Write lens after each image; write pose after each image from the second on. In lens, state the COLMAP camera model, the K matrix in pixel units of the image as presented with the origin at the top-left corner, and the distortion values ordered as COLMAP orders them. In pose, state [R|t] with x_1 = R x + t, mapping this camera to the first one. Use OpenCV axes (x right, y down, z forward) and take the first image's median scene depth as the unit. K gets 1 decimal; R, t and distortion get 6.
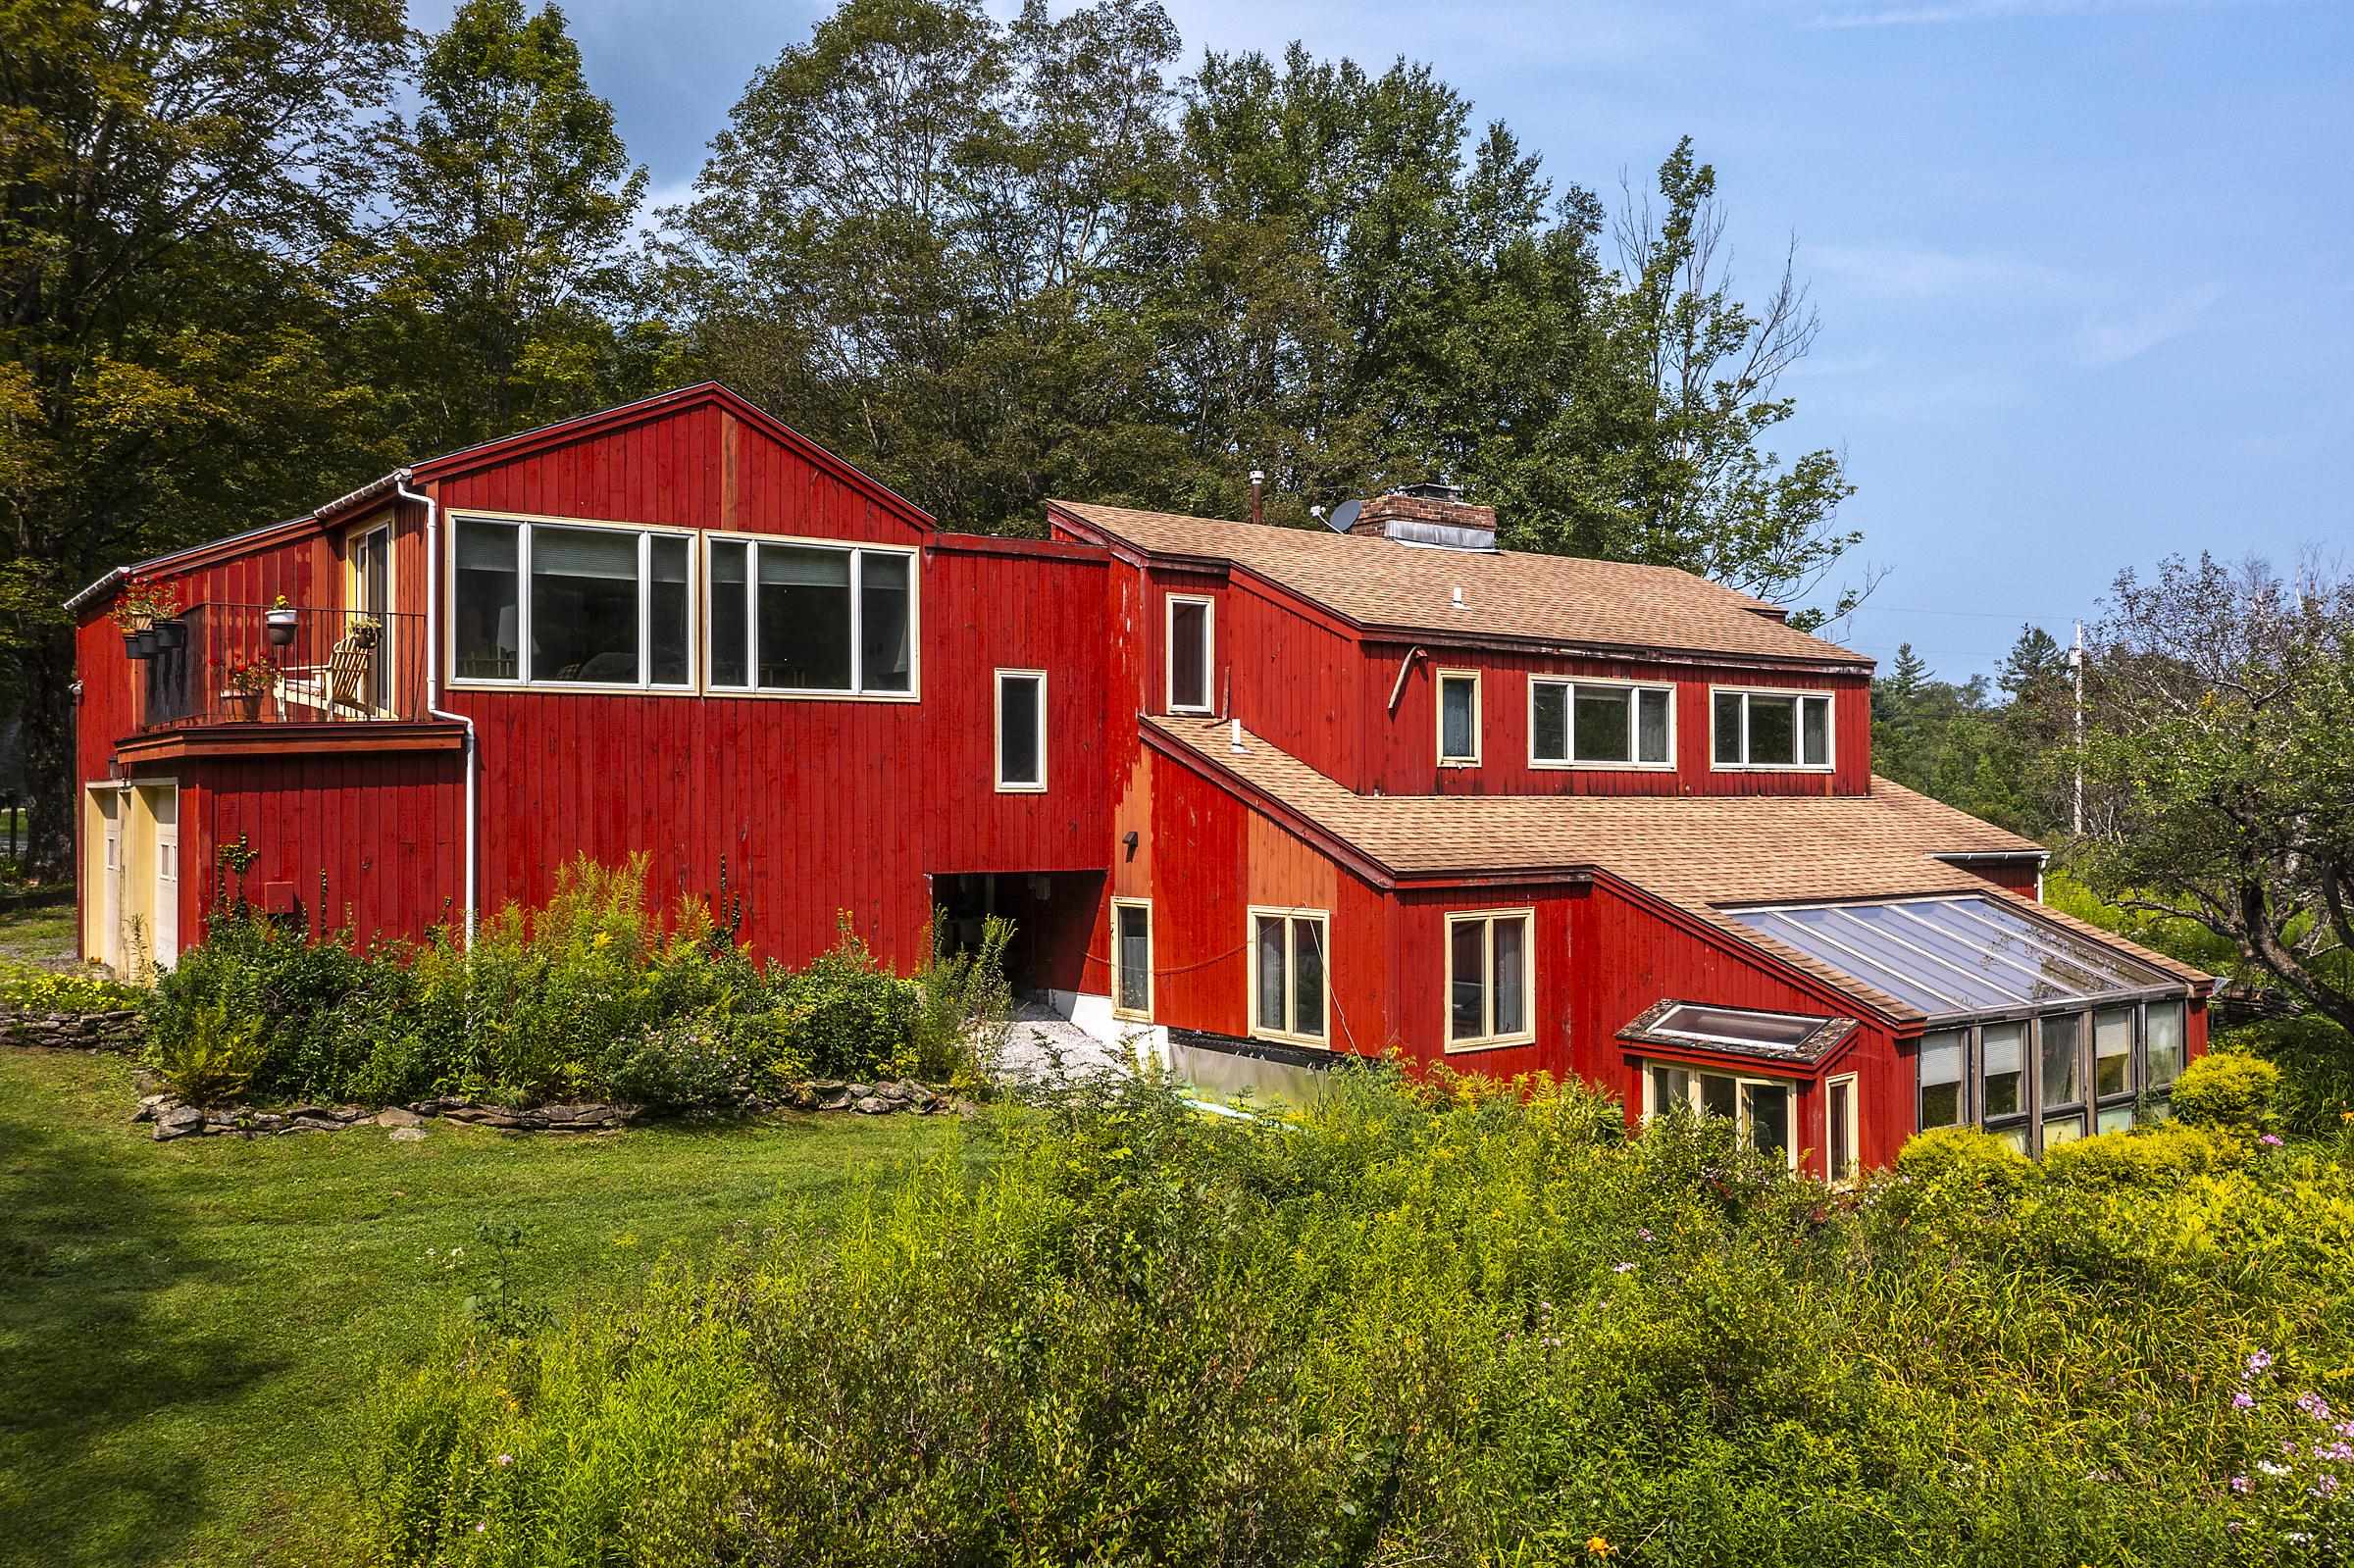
lens RADIAL K [[1902.8, 0, 1190.2], [0, 1902.8, 775.2], [0, 0, 1]] dist [-0.003679, 0.011536]
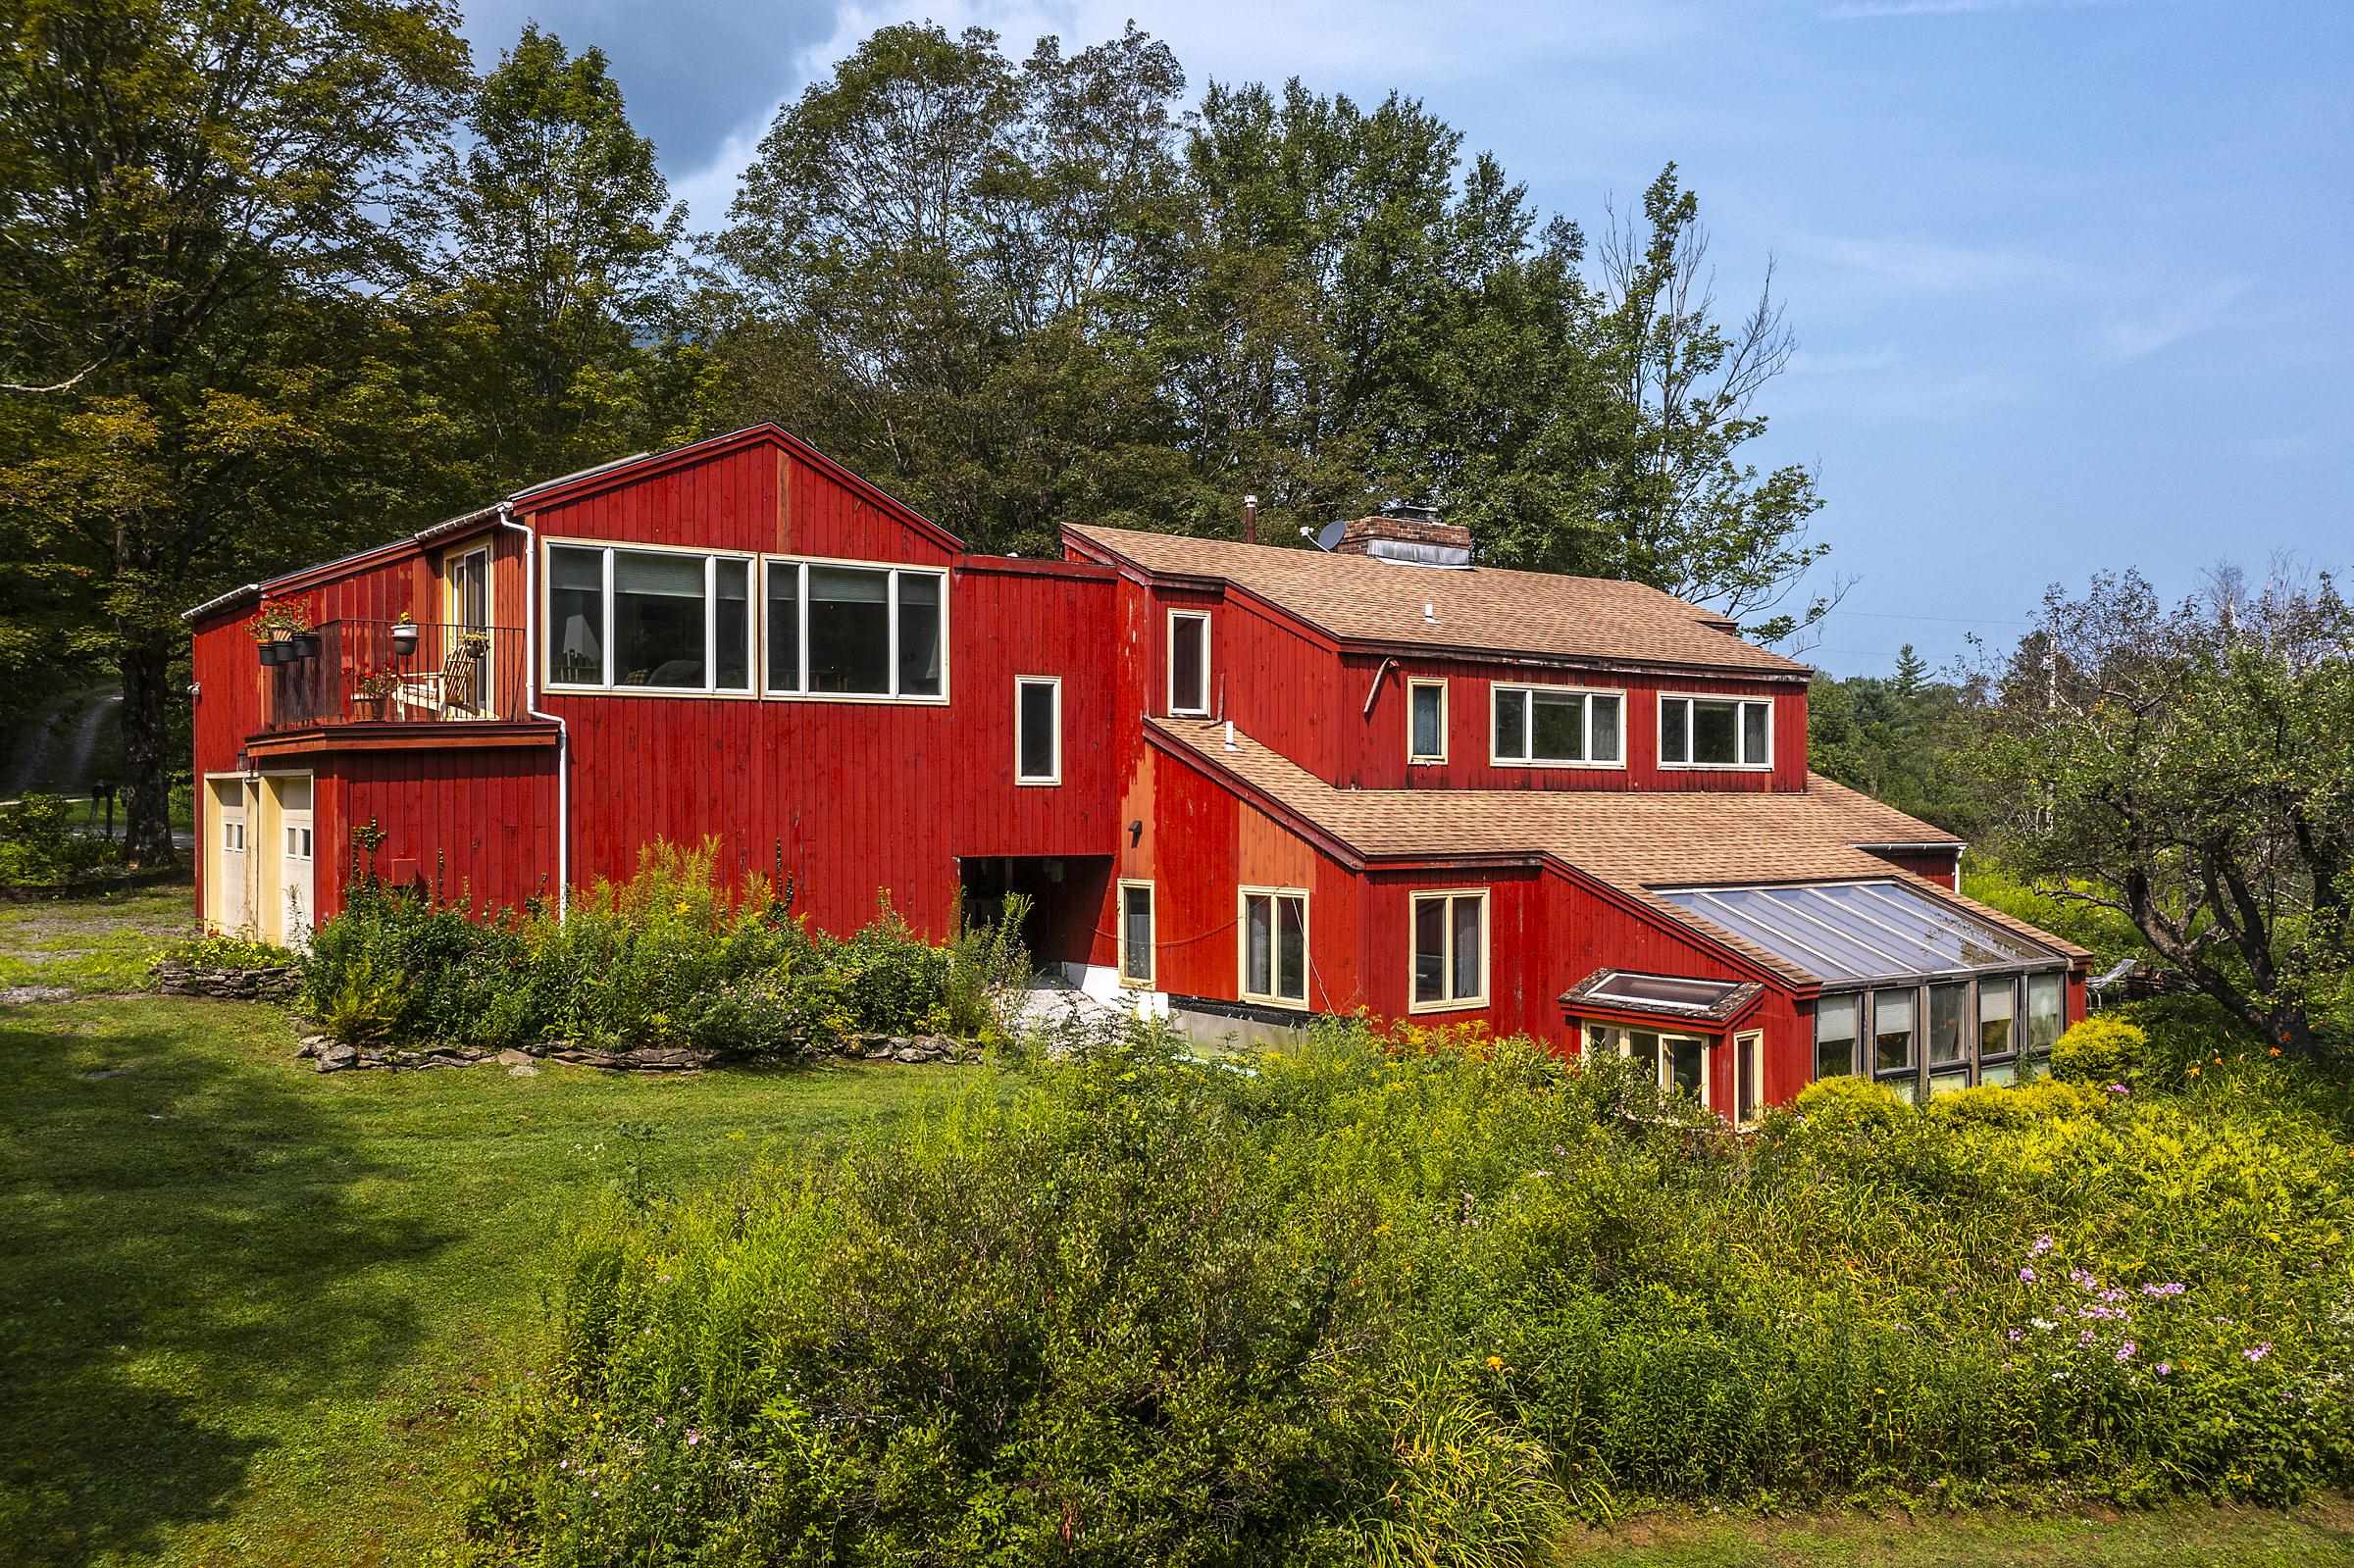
lens RADIAL K [[1902.8, 0, 1157.2], [0, 1902.8, 790.3], [0, 0, 1]] dist [-0.003679, 0.011536]
pose [[0.999809, 0.004251, -0.019099, 0.003098], [-0.004079, 0.999951, 0.009001, 0.001433], [0.019137, -0.008922, 0.999777, -0.131336]]
